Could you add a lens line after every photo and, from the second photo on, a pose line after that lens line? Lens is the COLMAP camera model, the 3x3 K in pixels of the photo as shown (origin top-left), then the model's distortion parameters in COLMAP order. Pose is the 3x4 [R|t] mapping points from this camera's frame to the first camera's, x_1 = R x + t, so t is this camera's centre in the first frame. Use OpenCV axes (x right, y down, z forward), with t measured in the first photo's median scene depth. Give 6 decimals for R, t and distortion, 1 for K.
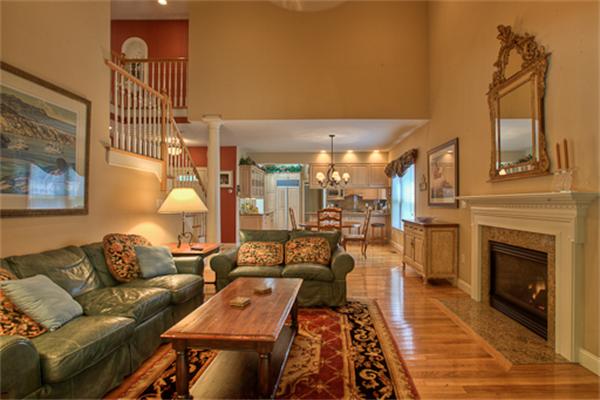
lens RADIAL K [[353.3, 0, 300.0], [0, 353.3, 200.0], [0, 0, 1]] dist [-0.042536, 0.041717]
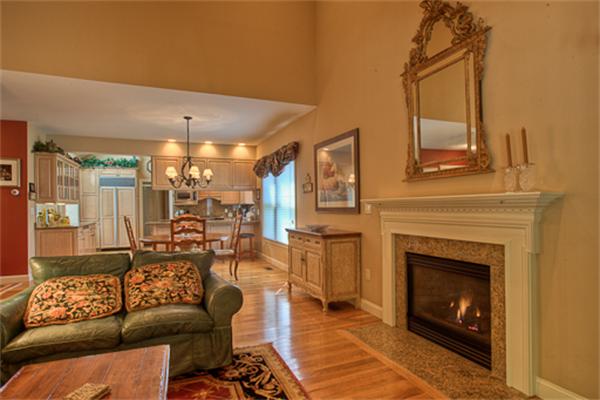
lens RADIAL K [[355.0, 0, 312.7], [0, 355.0, 208.3], [0, 0, 1]] dist [-0.049939, 0.042443]
pose [[0.880465, -0.010966, 0.473985, -0.042791], [0.006716, 0.999921, 0.010659, 0.001584], [-0.474064, -0.006202, 0.880468, 0.318802]]
